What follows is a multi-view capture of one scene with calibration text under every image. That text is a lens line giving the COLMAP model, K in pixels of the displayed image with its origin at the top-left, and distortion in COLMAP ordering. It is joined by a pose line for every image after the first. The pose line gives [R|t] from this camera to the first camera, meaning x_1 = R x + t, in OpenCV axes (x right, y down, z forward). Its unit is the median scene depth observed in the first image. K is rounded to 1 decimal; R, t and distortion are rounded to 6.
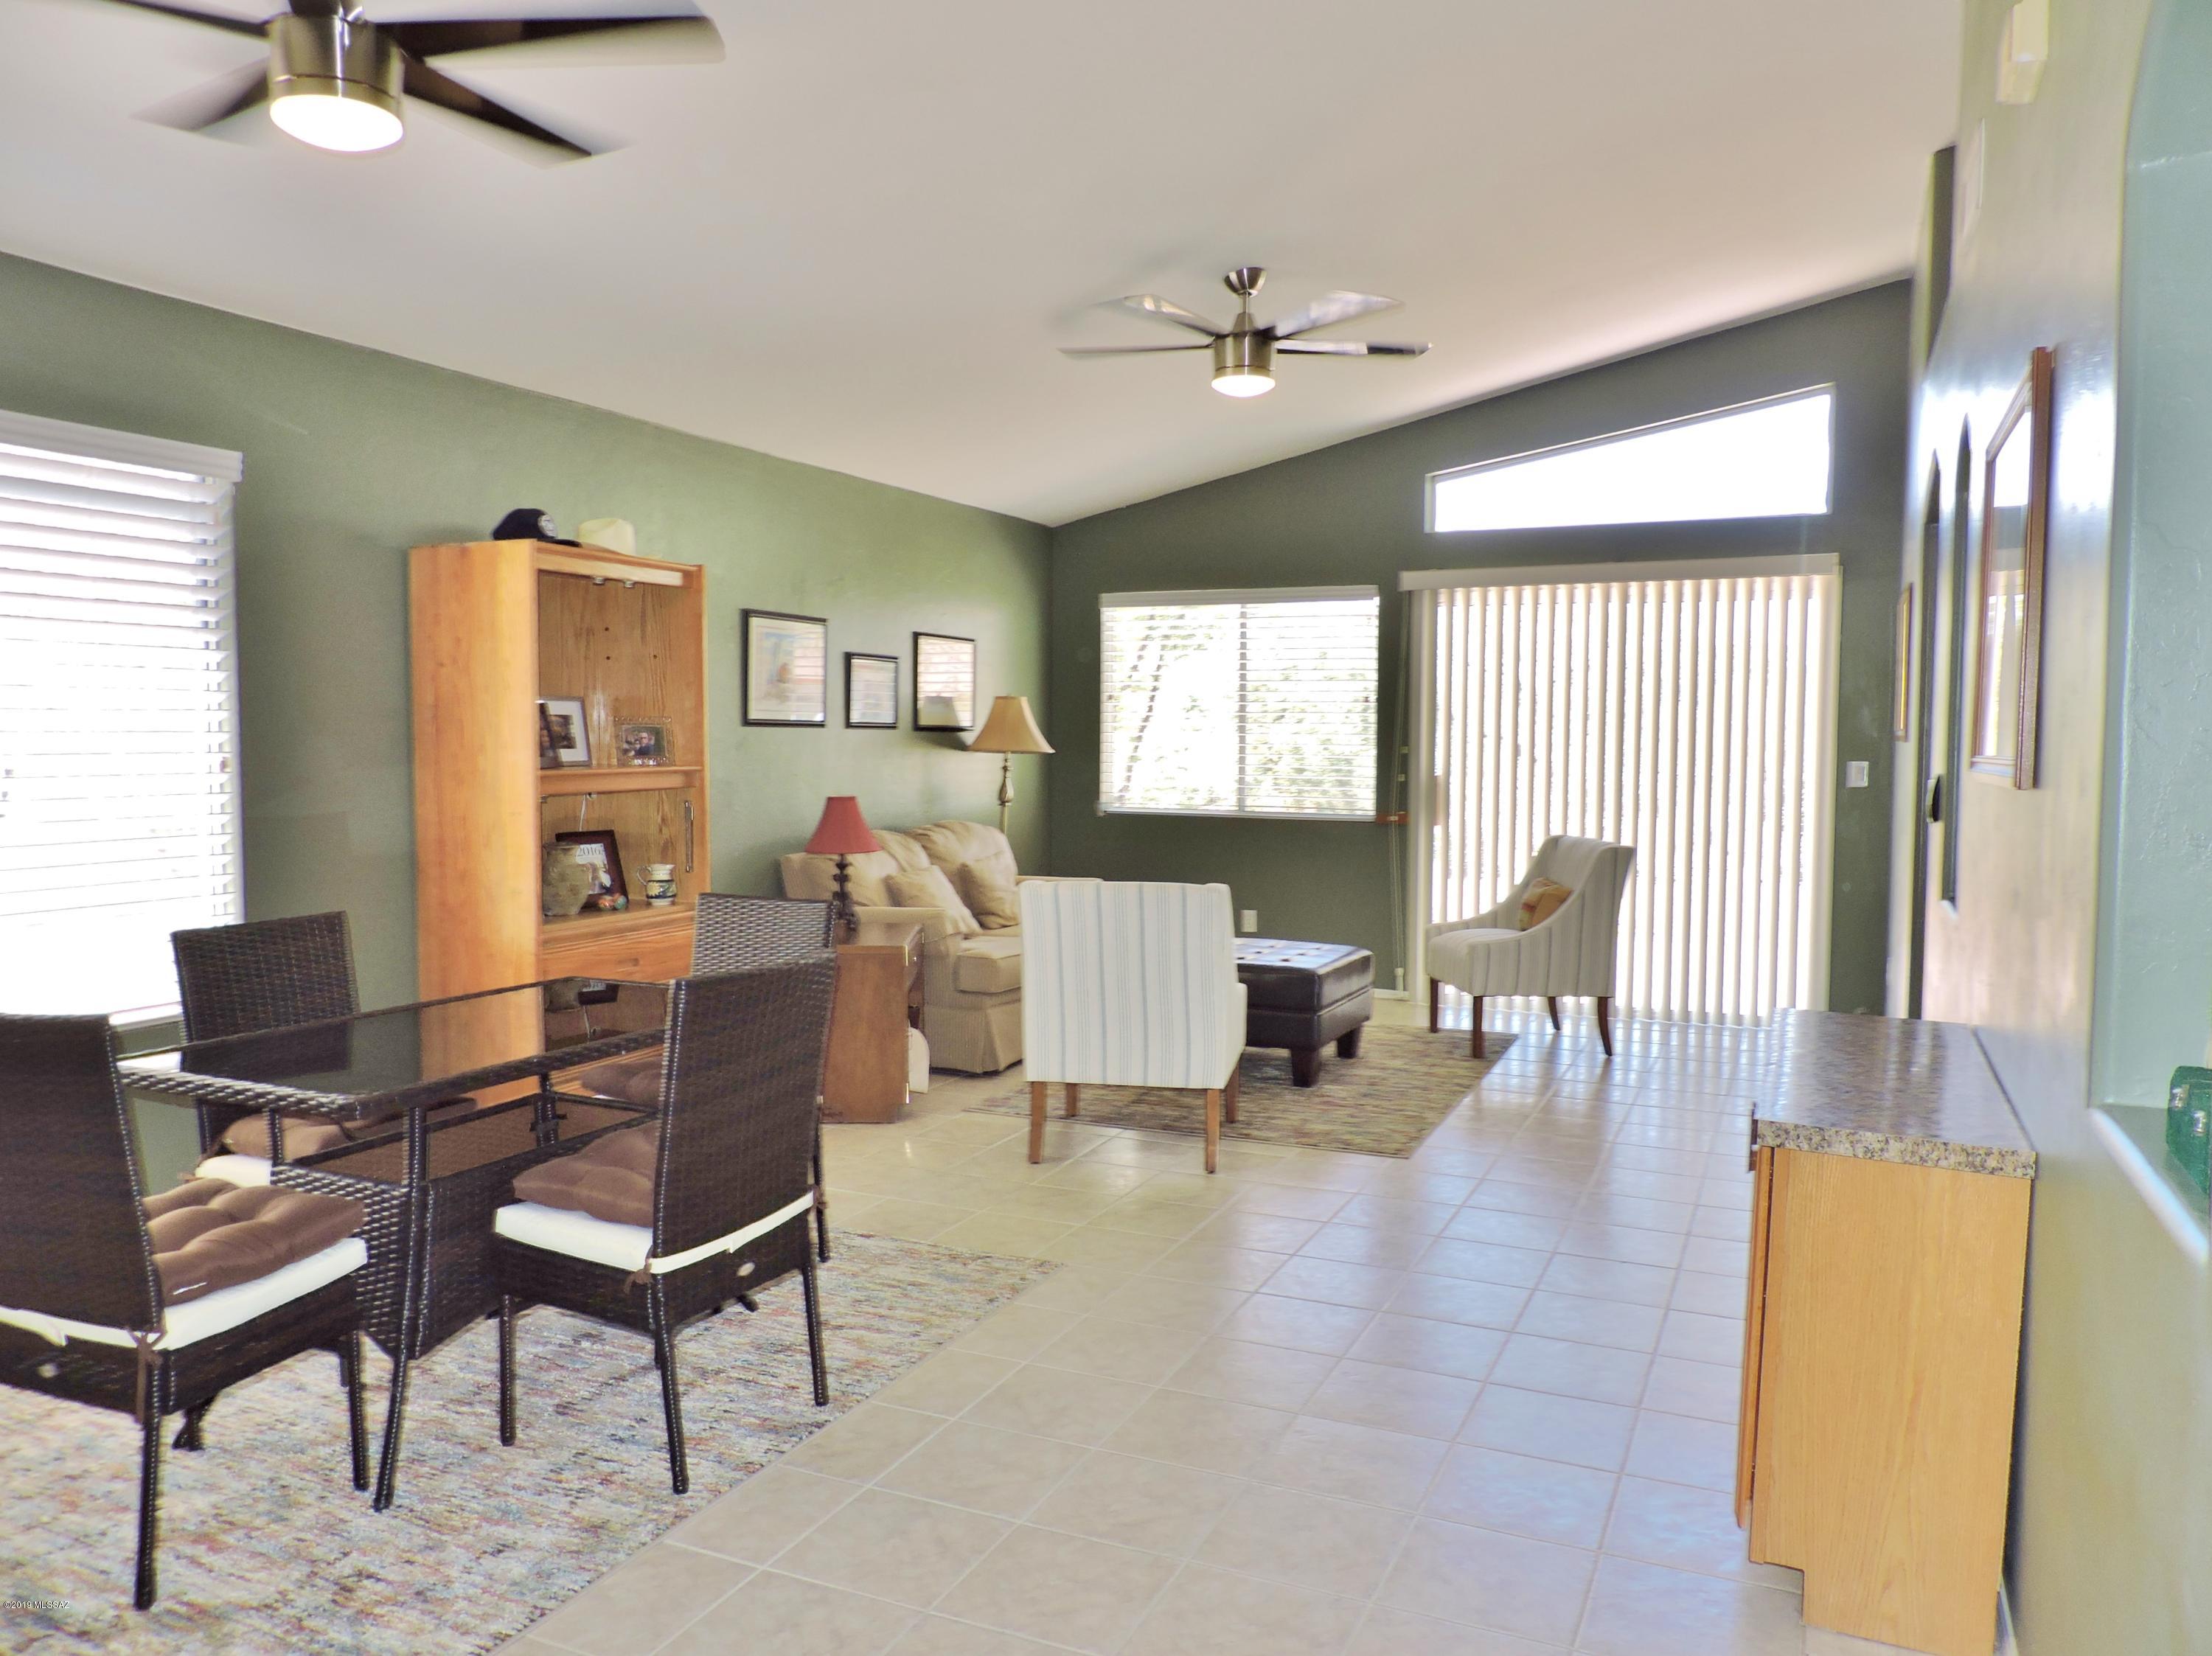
lens RADIAL K [[1582.8, 0, 1112.4], [0, 1582.8, 840.3], [0, 0, 1]] dist [-0.011256, -0.004124]
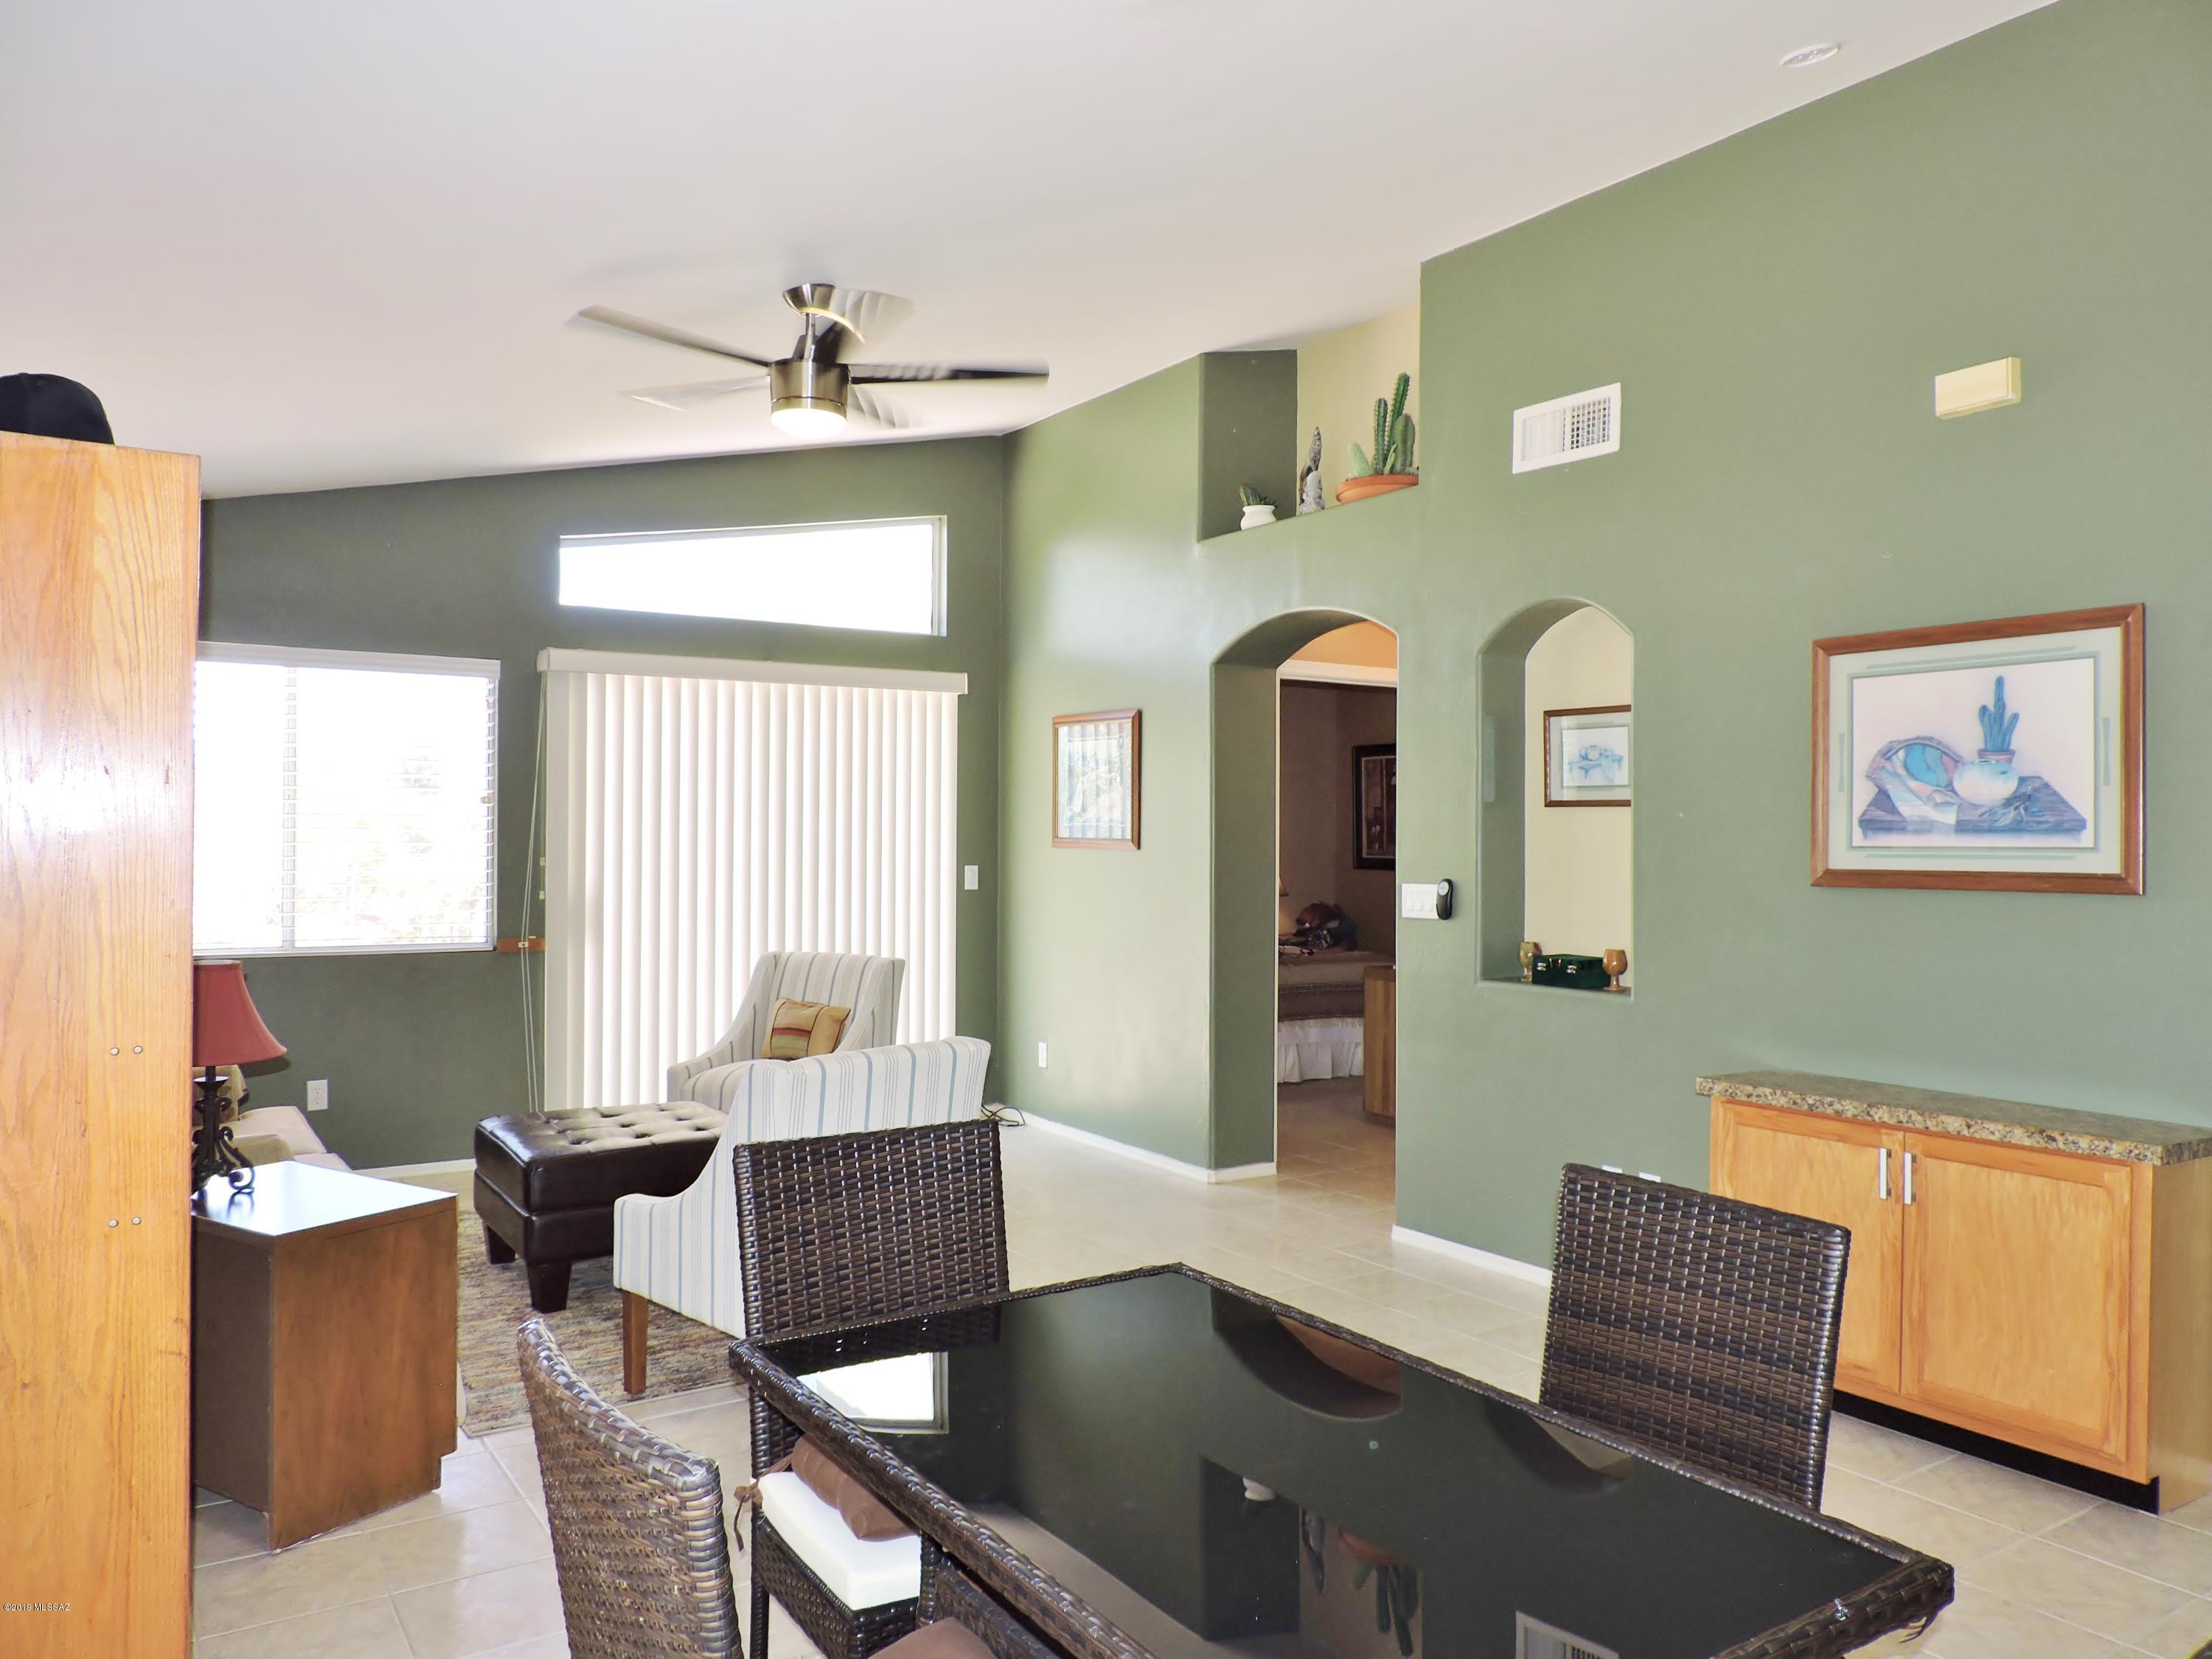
lens RADIAL K [[1582.8, 0, 1096.9], [0, 1582.8, 826.6], [0, 0, 1]] dist [-0.011256, -0.004124]
pose [[0.546162, 0.002841, 0.837675, -0.349611], [0.056146, 0.997621, -0.039991, -0.025755], [-0.835796, 0.068874, 0.544703, 0.303081]]
